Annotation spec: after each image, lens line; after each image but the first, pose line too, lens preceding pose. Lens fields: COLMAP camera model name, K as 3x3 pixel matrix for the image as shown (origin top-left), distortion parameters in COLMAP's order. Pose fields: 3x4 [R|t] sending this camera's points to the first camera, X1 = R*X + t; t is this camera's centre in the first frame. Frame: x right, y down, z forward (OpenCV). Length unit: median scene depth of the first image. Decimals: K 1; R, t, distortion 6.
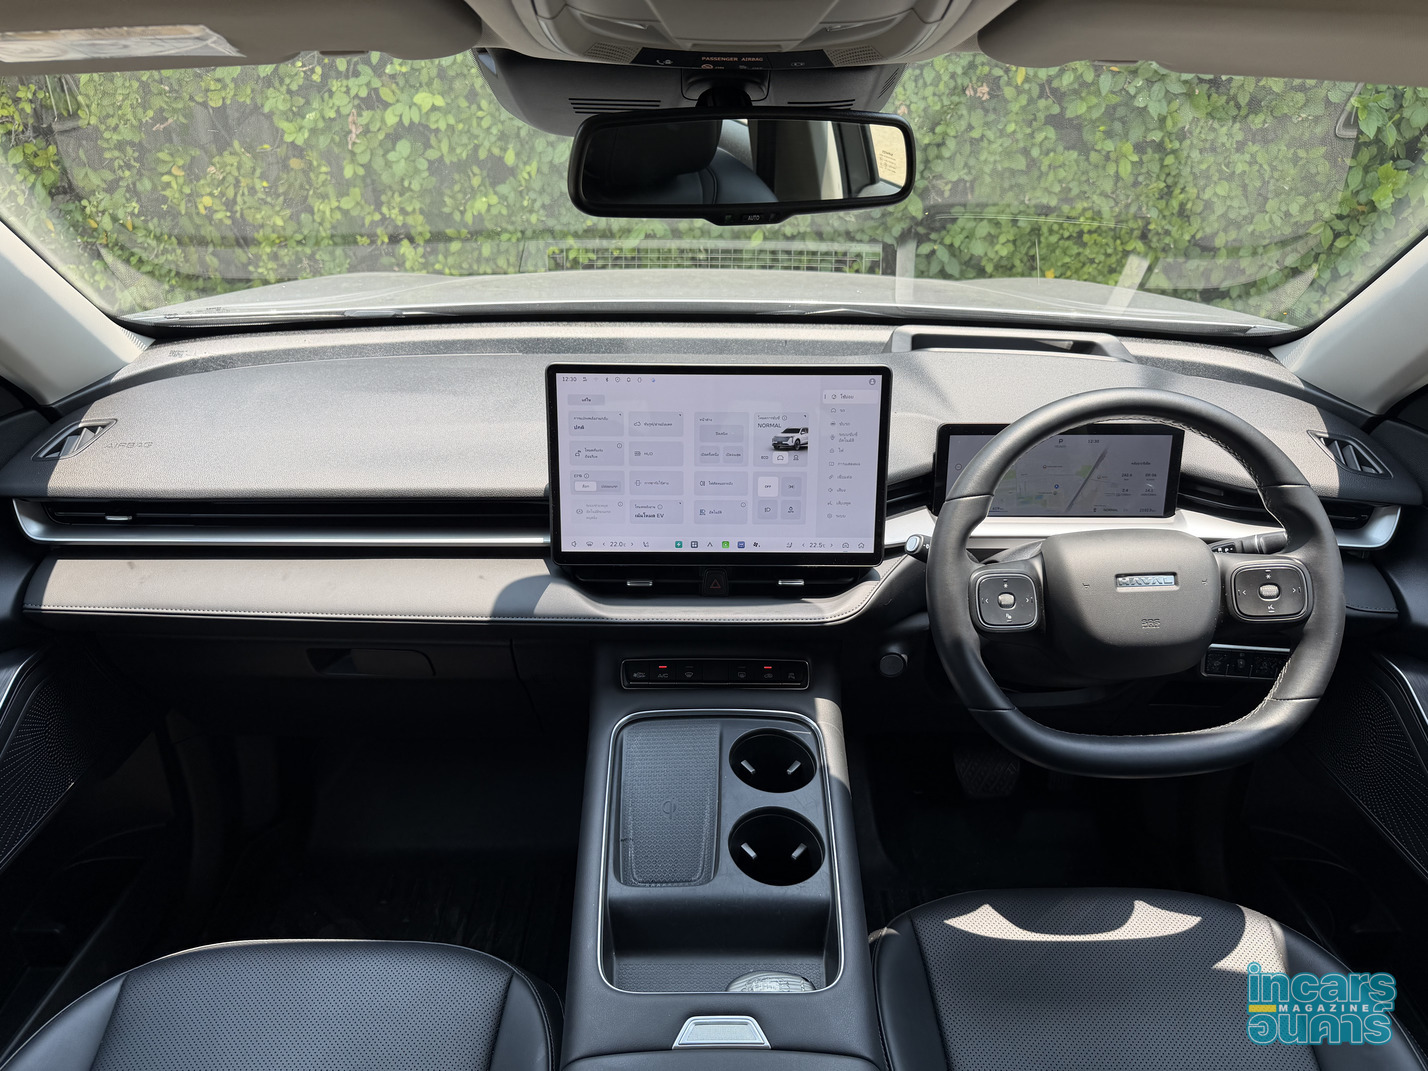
lens RADIAL K [[1014.2, 0, 709.4], [0, 1014.2, 515.9], [0, 0, 1]] dist [0.024849, -0.041792]
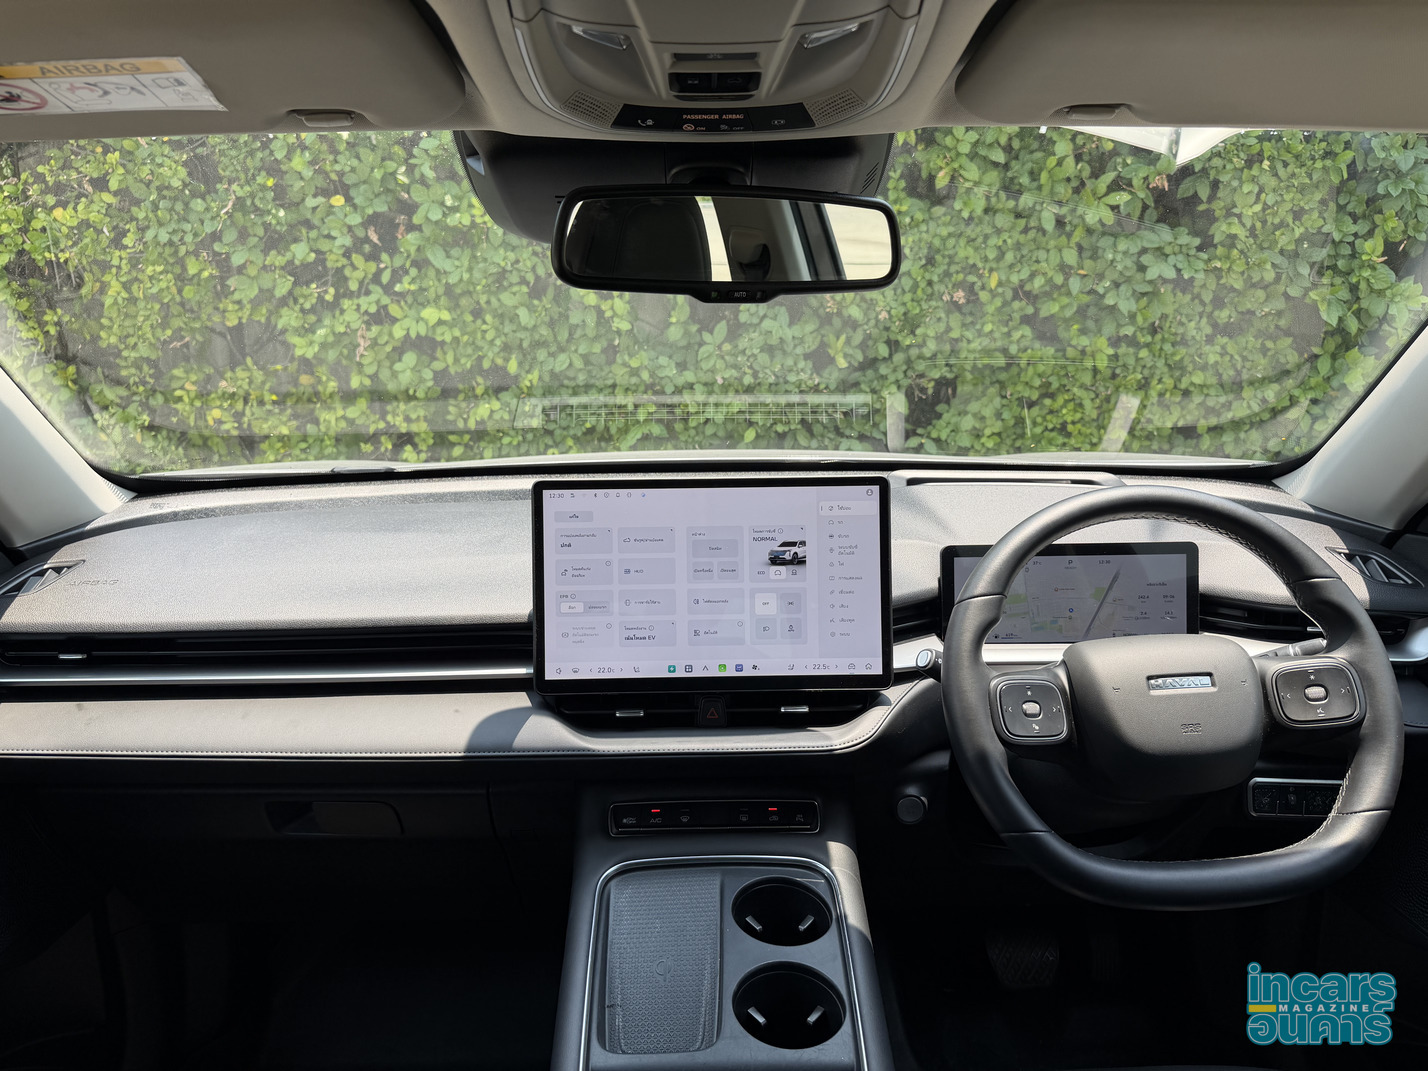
lens RADIAL K [[1014.2, 0, 710.3], [0, 1014.2, 506.7], [0, 0, 1]] dist [0.024849, -0.041792]
pose [[0.999775, -0.020901, 0.003609, 0.004651], [0.021181, 0.974902, -0.221623, 0.088009], [0.001114, 0.221650, 0.975126, 0.060003]]
